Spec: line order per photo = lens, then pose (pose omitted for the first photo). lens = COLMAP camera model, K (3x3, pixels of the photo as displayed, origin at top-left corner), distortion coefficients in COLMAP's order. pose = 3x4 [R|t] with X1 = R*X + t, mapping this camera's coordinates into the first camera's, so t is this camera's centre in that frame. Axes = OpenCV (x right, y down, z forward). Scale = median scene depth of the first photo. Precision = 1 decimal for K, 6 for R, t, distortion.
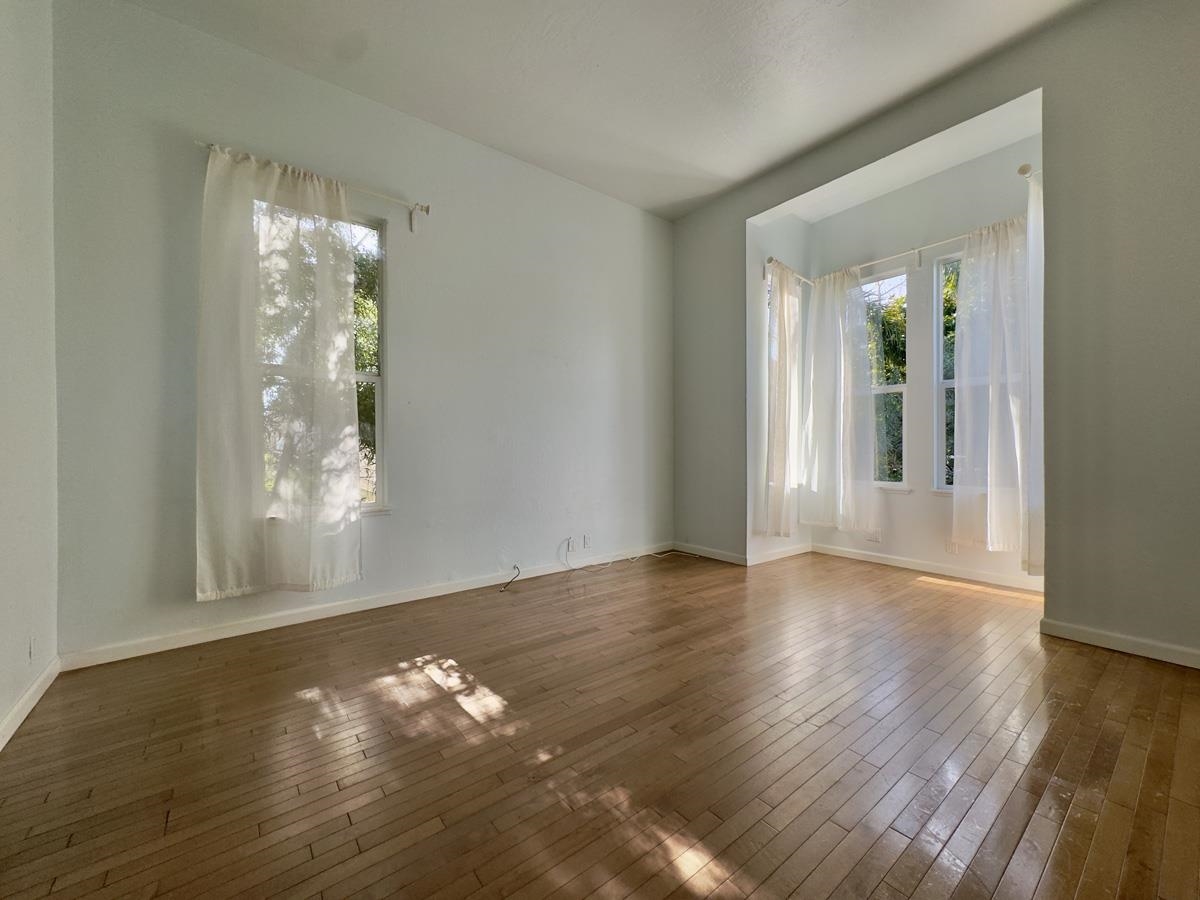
lens RADIAL K [[477.8, 0, 597.8], [0, 477.8, 453.0], [0, 0, 1]] dist [-0.001069, 0.000278]
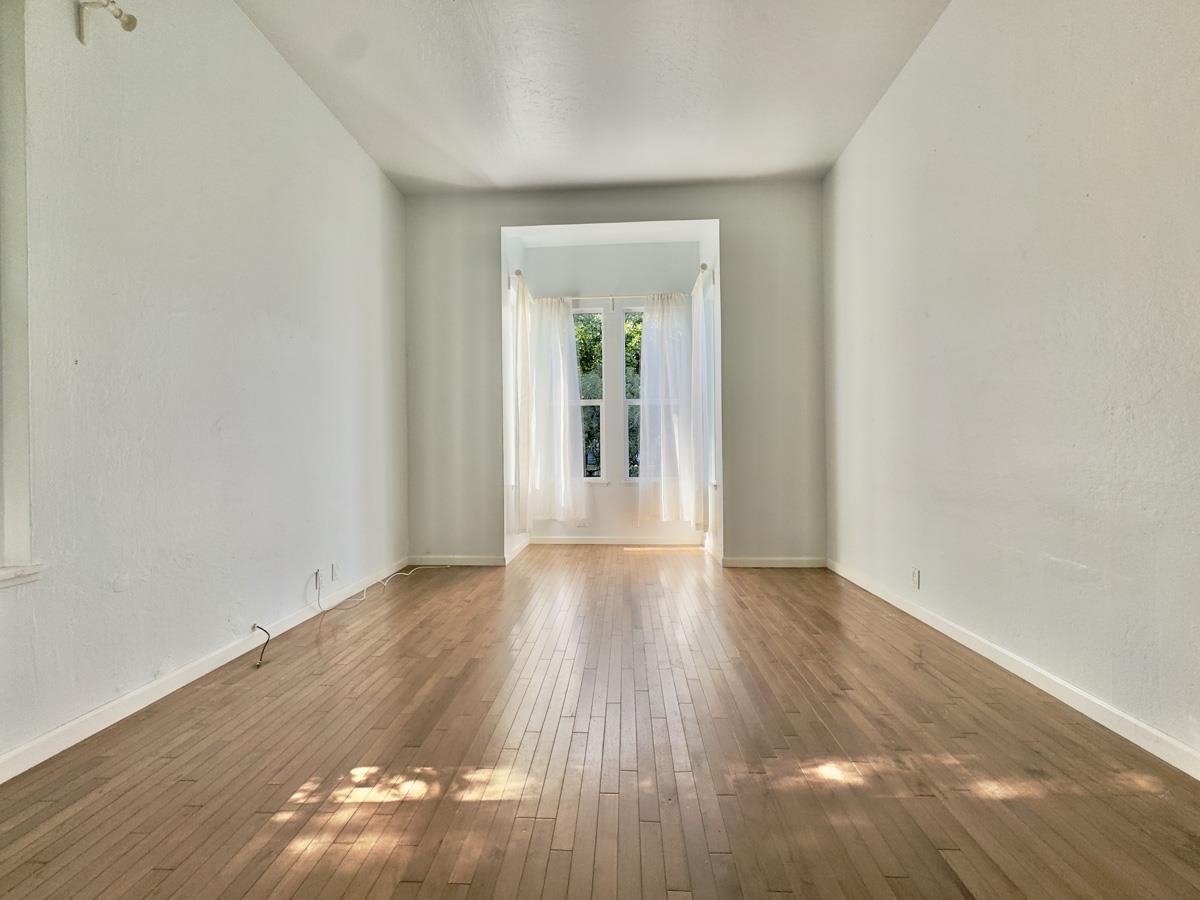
lens RADIAL K [[477.8, 0, 597.8], [0, 477.8, 453.0], [0, 0, 1]] dist [-0.001069, 0.000278]
pose [[0.656394, -0.005439, 0.754399, -0.367501], [0.012950, 0.999908, -0.004059, 0.003076], [-0.754307, 0.012434, 0.656404, 0.197563]]
